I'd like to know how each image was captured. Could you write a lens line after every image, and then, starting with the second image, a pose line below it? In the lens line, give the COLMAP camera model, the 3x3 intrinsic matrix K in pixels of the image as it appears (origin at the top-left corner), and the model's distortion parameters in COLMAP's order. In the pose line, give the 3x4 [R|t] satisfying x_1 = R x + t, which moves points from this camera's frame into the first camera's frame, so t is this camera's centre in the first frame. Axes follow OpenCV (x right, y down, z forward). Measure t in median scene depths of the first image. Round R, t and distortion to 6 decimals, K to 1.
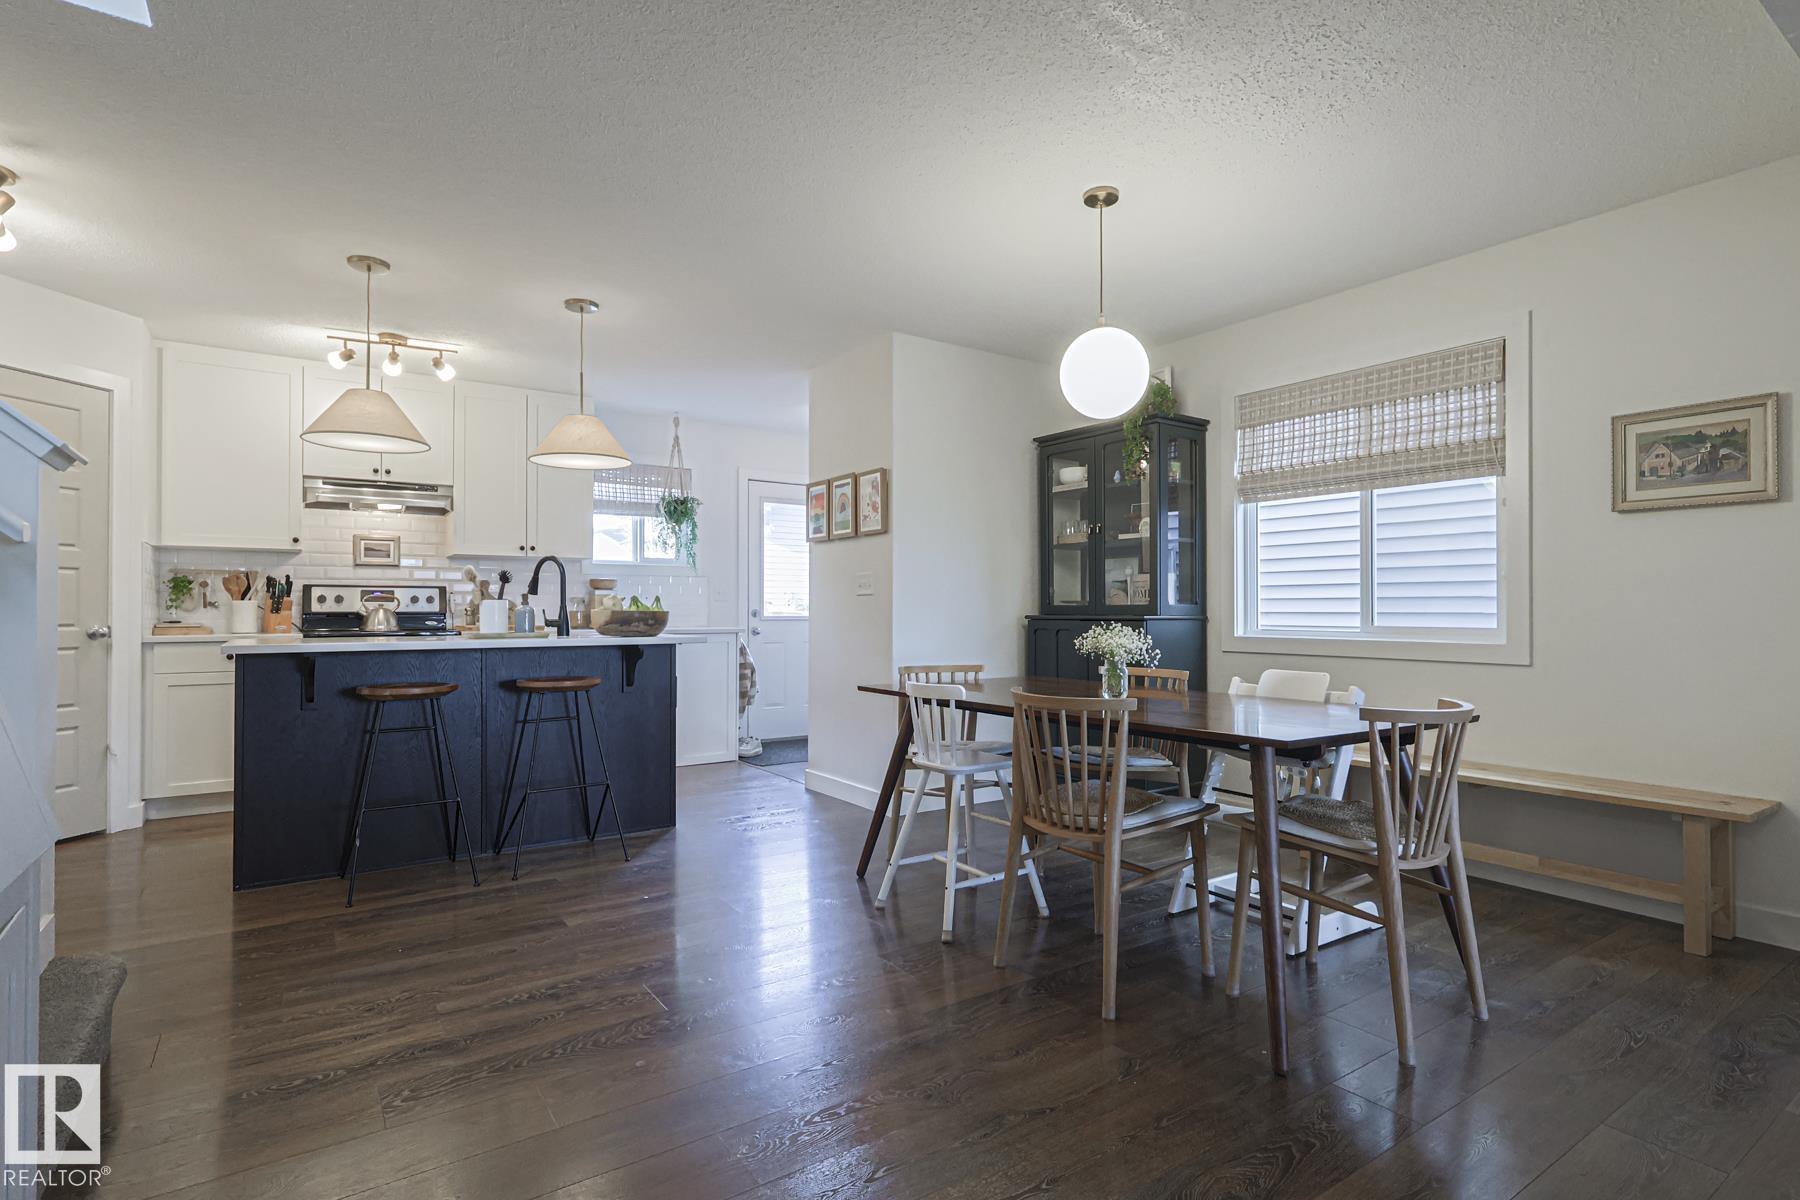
lens RADIAL K [[890.3, 0, 893.8], [0, 890.3, 597.9], [0, 0, 1]] dist [-0.004061, 0.001348]
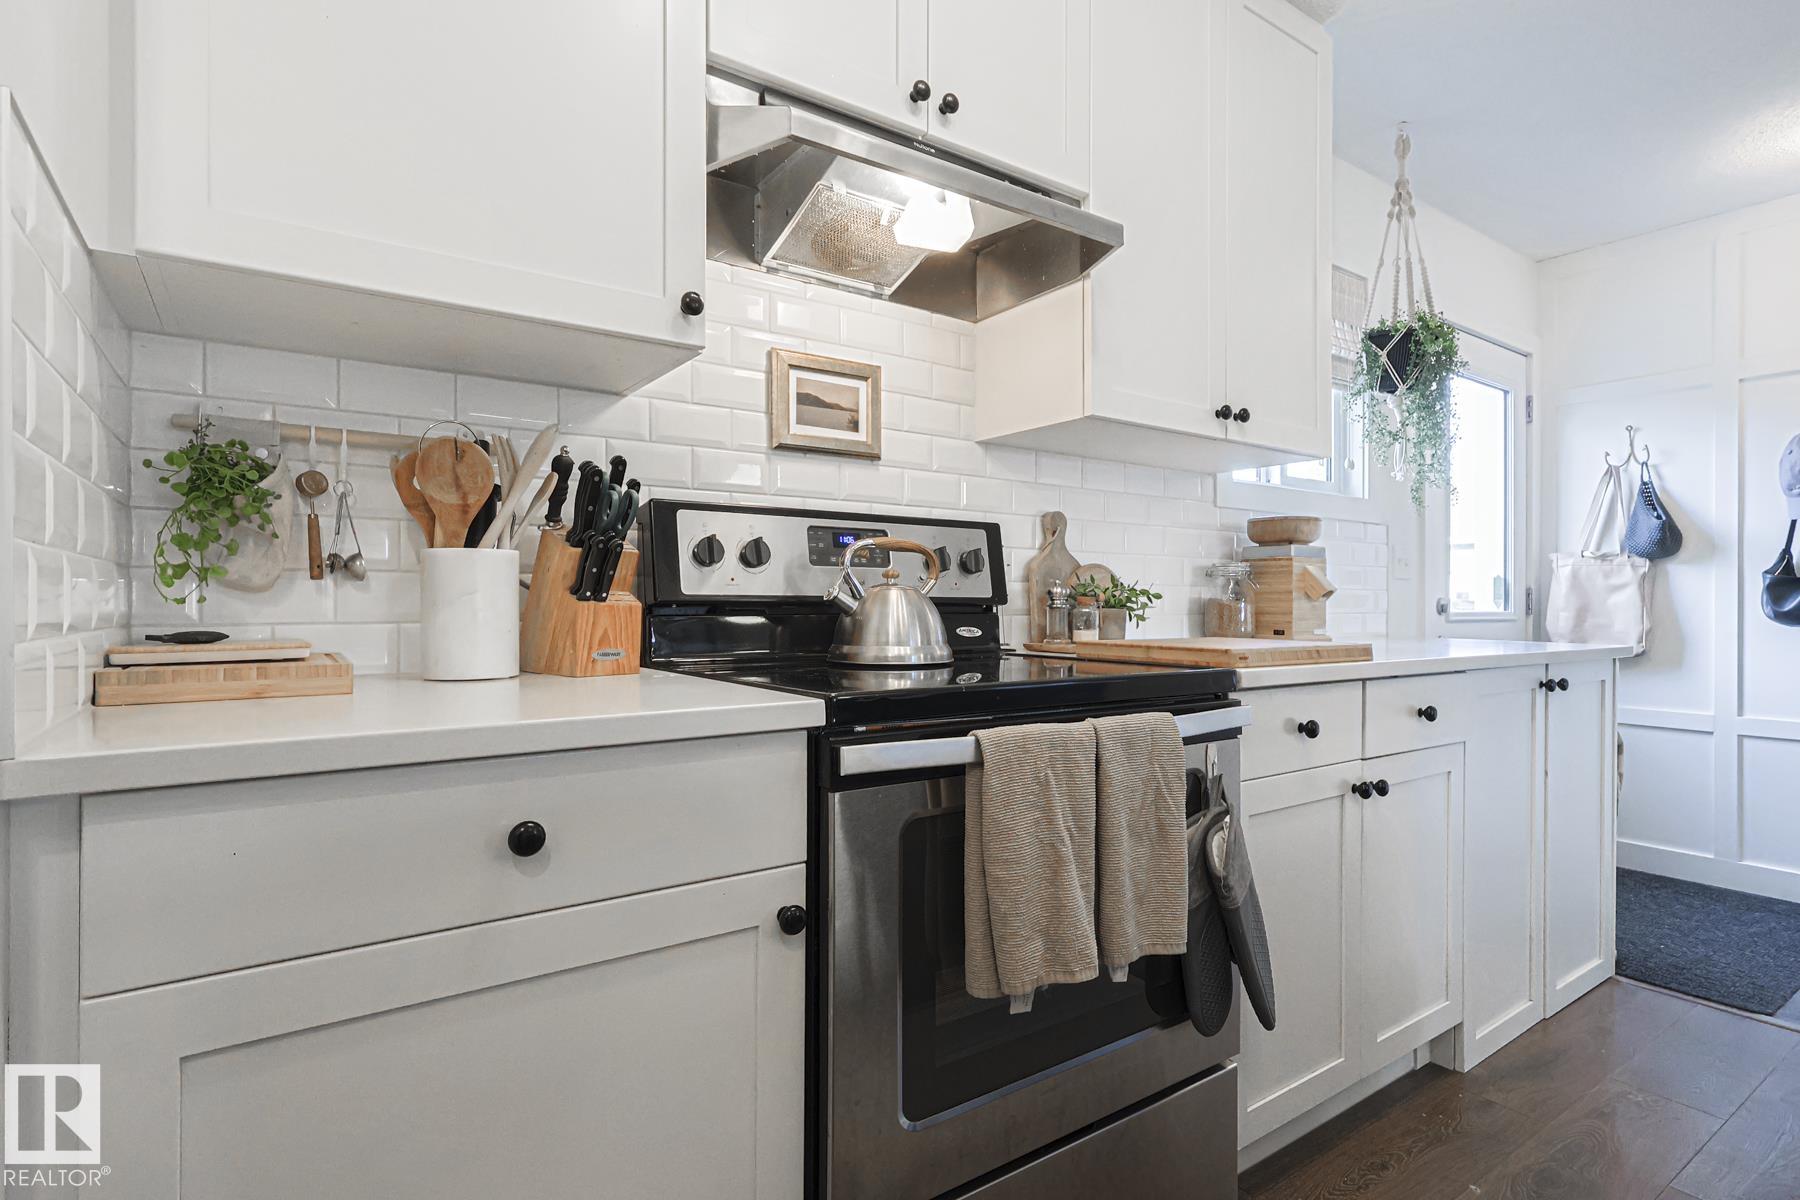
lens RADIAL K [[890.3, 0, 905.3], [0, 890.3, 595.9], [0, 0, 1]] dist [-0.004061, 0.001348]
pose [[0.999964, 0.002894, 0.007931, -0.591564], [-0.002933, 0.999984, 0.004888, 0.013905], [-0.007916, -0.004911, 0.999957, 0.724395]]
